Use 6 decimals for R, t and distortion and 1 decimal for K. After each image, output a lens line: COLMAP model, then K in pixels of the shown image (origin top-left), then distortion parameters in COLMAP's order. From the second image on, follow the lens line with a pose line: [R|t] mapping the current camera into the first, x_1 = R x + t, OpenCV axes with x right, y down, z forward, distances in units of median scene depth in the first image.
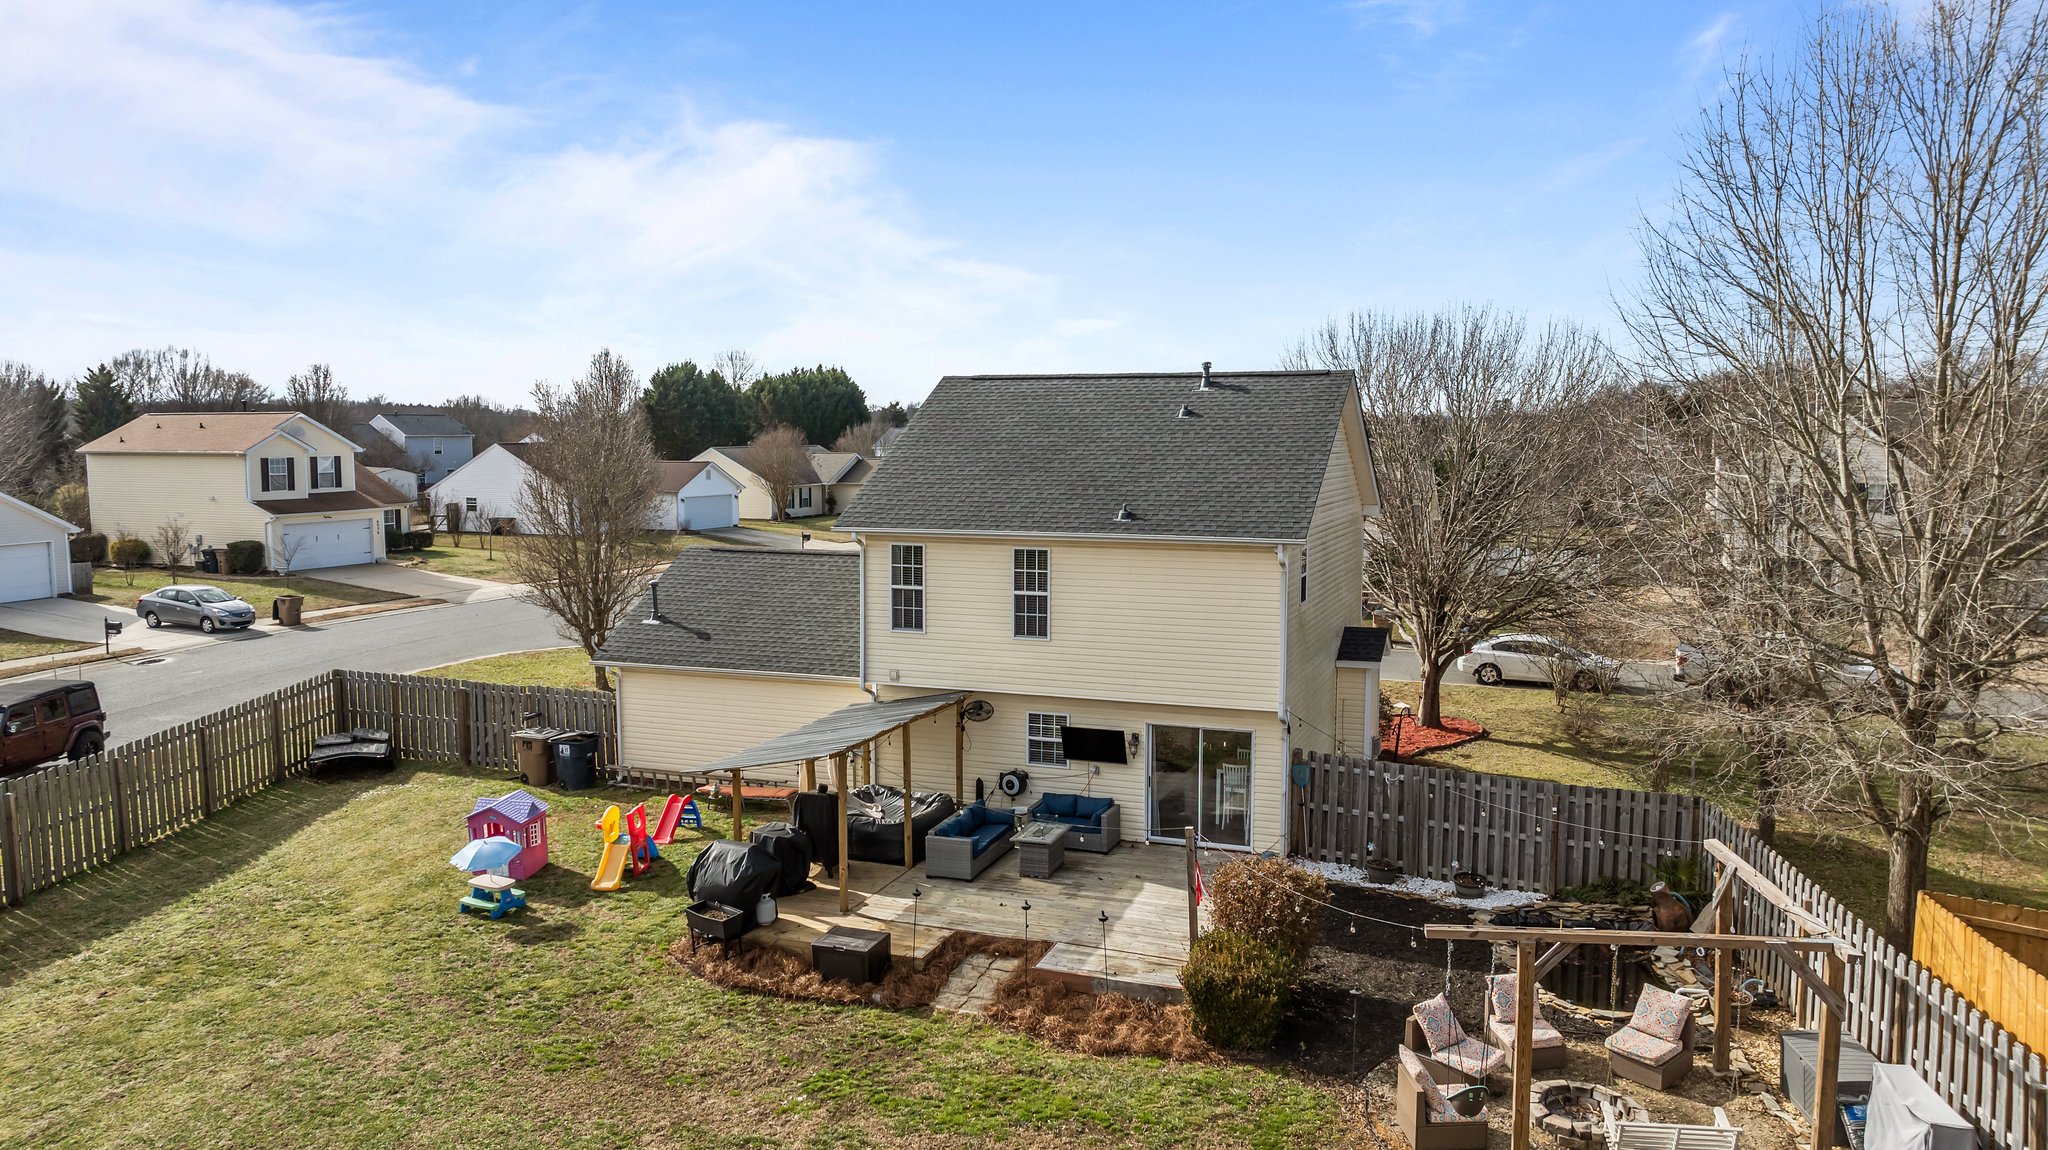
lens RADIAL K [[1437.7, 0, 1024.0], [0, 1437.7, 575.0], [0, 0, 1]] dist [-0.002811, -0.002269]
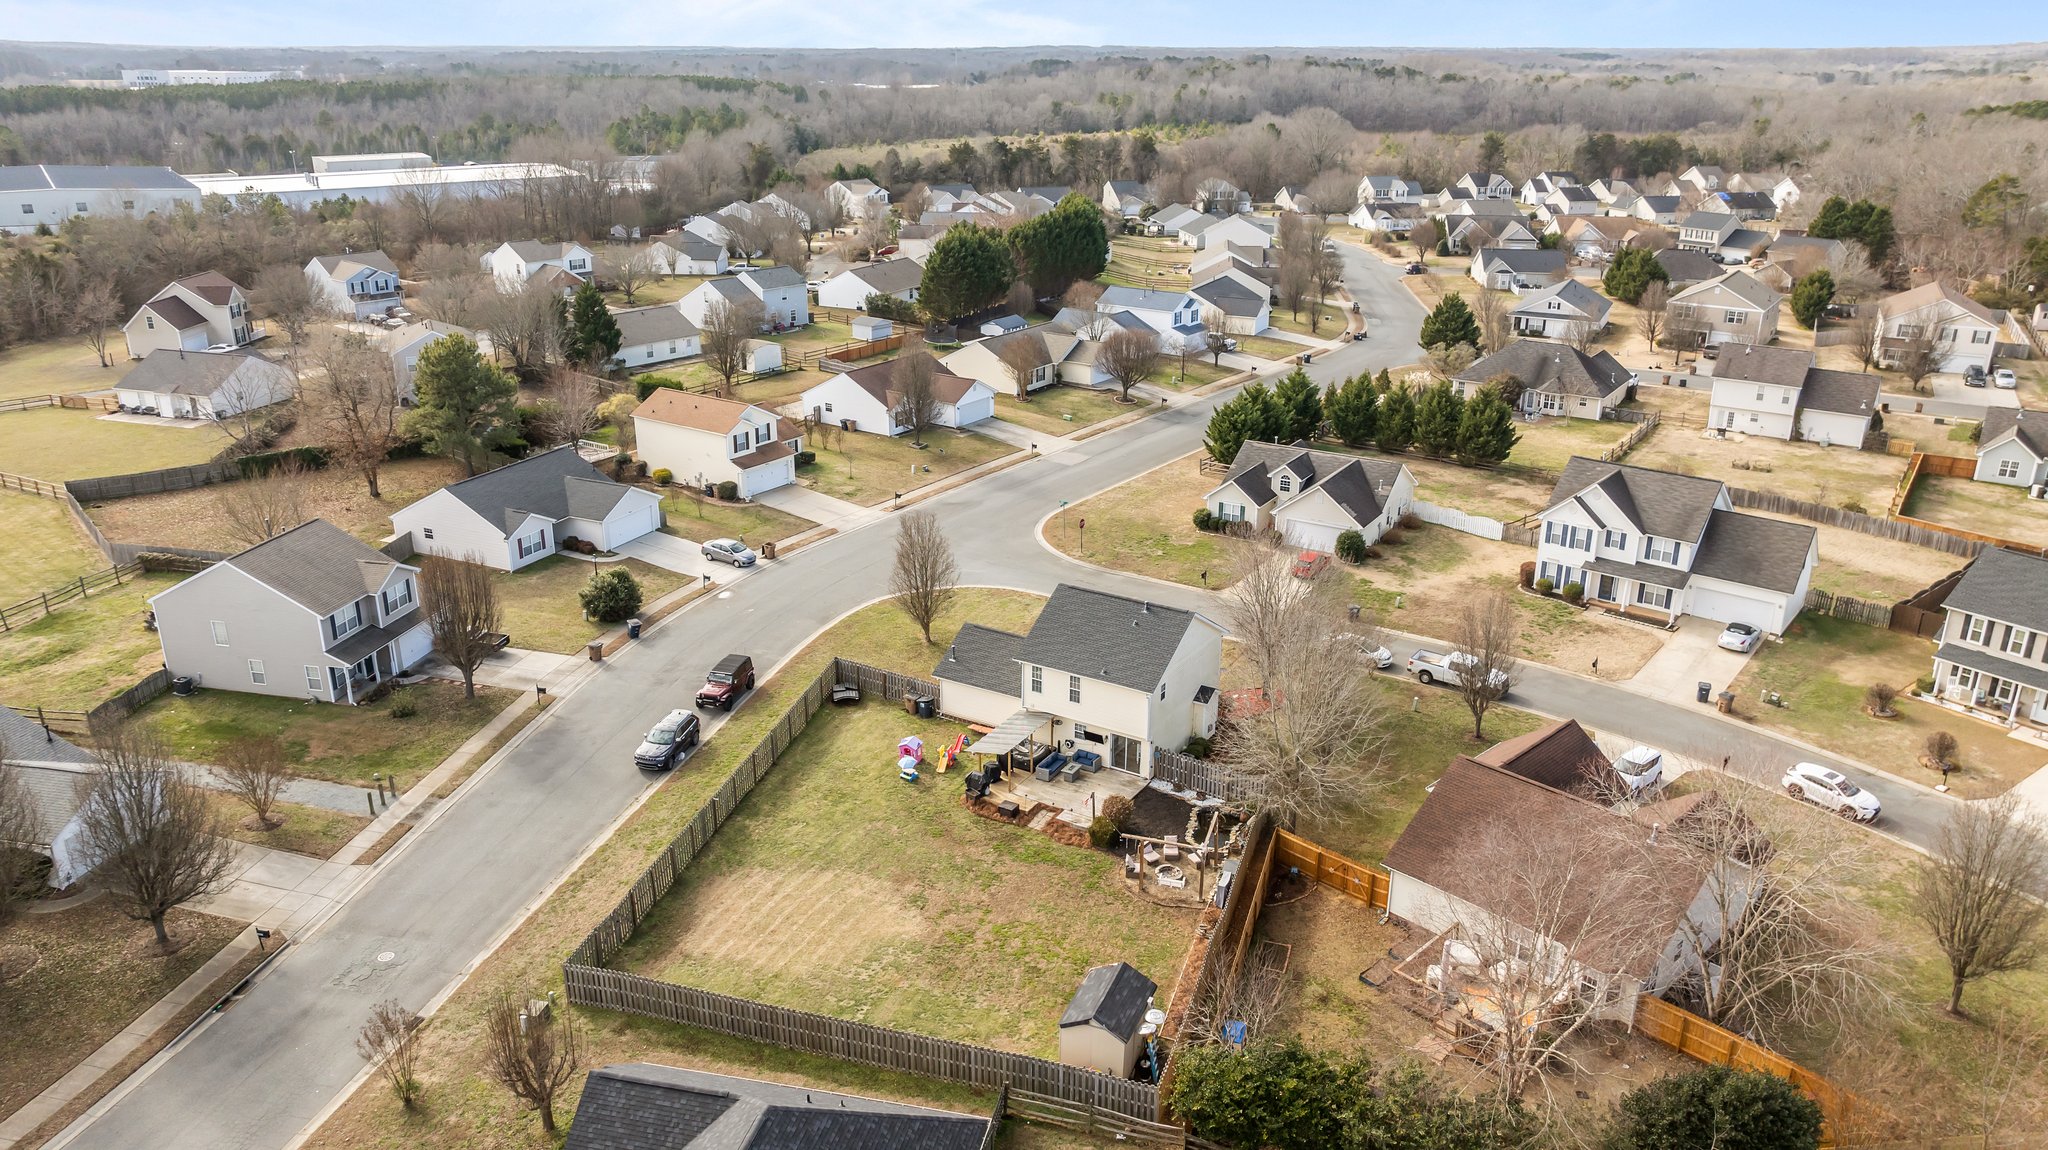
lens RADIAL K [[1496.4, 0, 1024.0], [0, 1496.4, 575.0], [0, 0, 1]] dist [-0.003634, -0.002928]
pose [[0.982623, 0.063462, -0.174429, 0.447763], [-0.016441, 0.965801, 0.258762, -1.065416], [0.184885, -0.251398, 0.950061, -2.027390]]
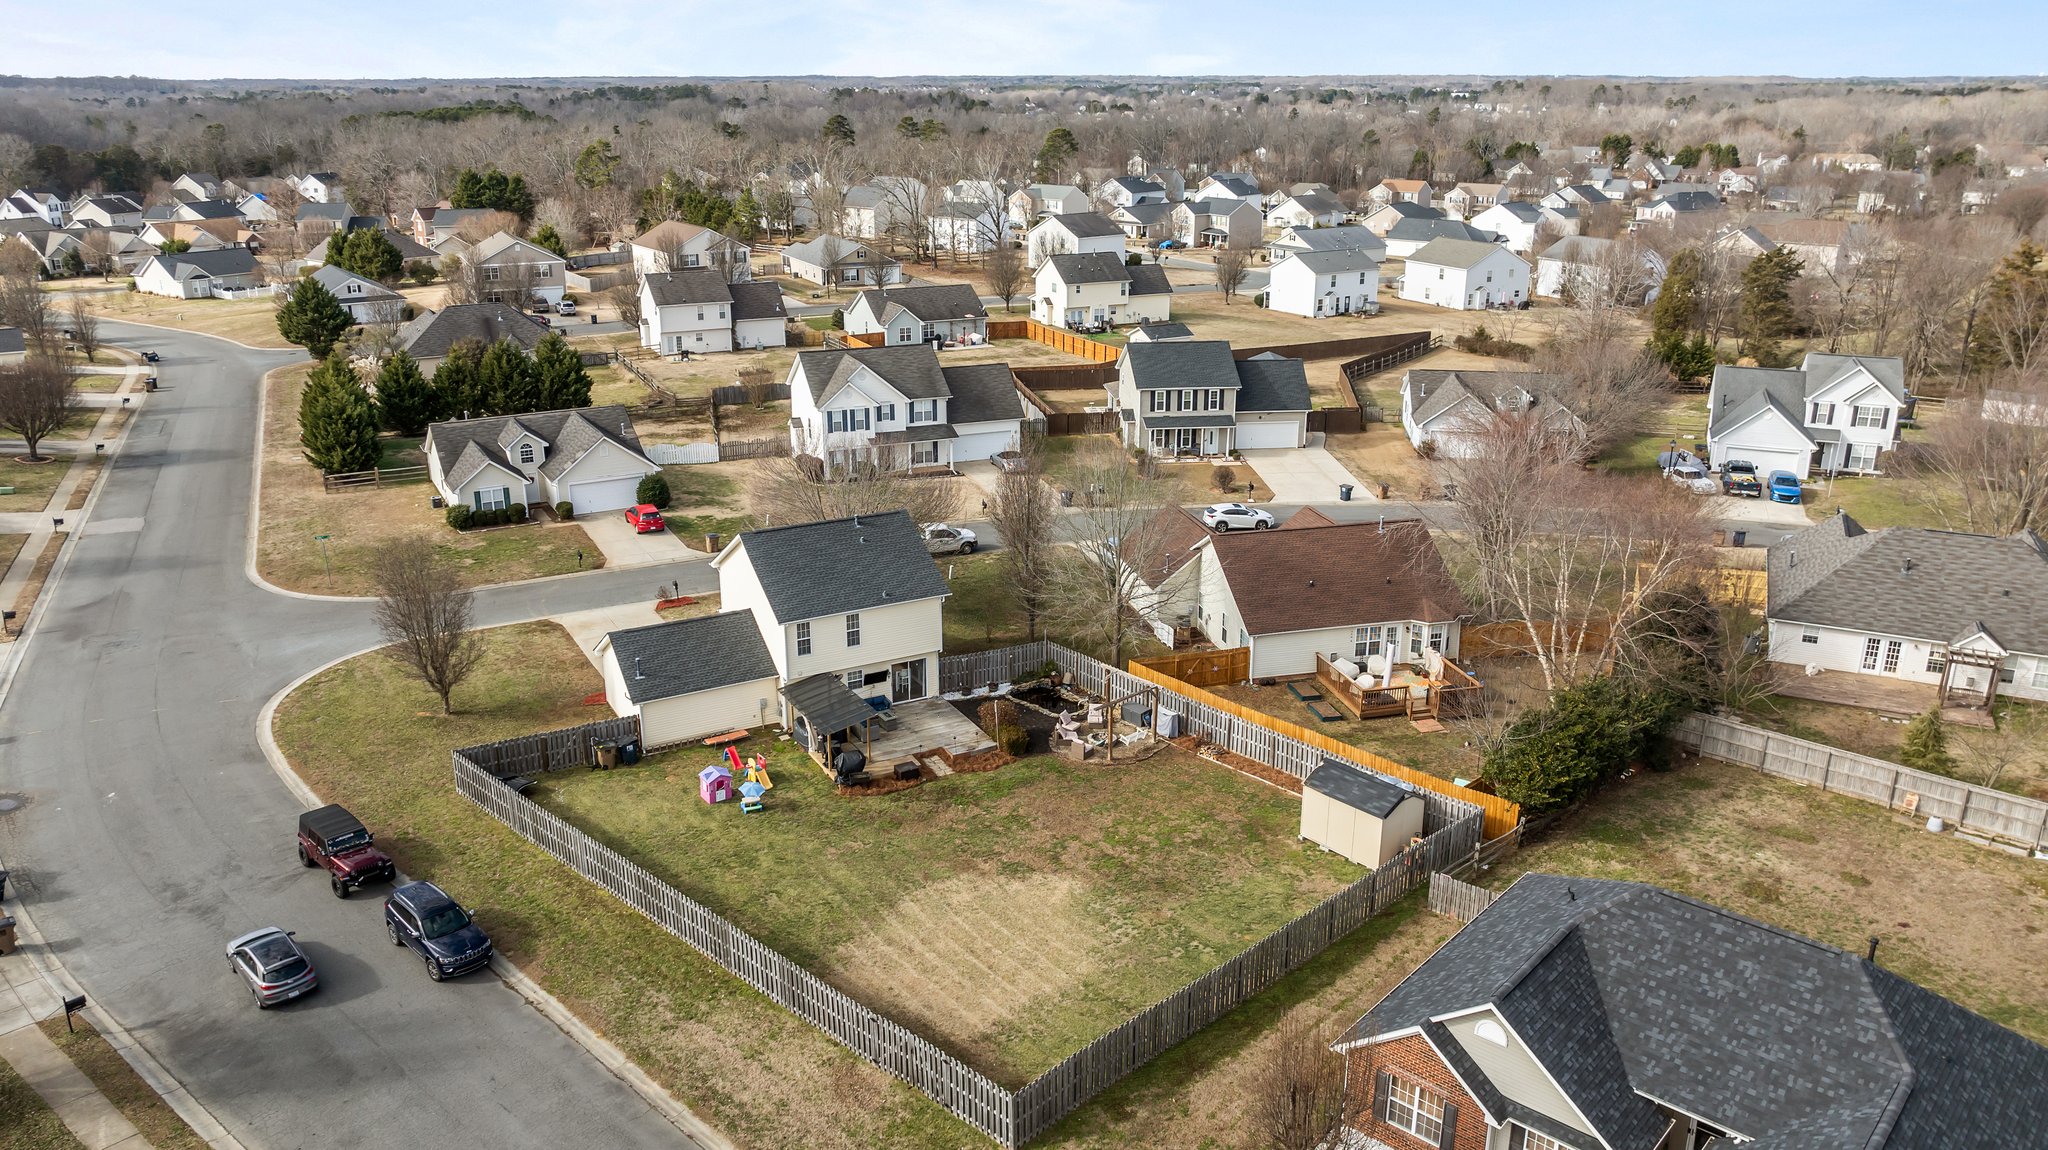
lens RADIAL K [[1496.4, 0, 1024.0], [0, 1496.4, 575.0], [0, 0, 1]] dist [-0.003634, -0.002928]
pose [[0.635537, -0.244176, 0.732442, -1.802725], [0.068623, 0.962782, 0.261421, -0.789838], [-0.769015, -0.115880, 0.628640, -0.960053]]
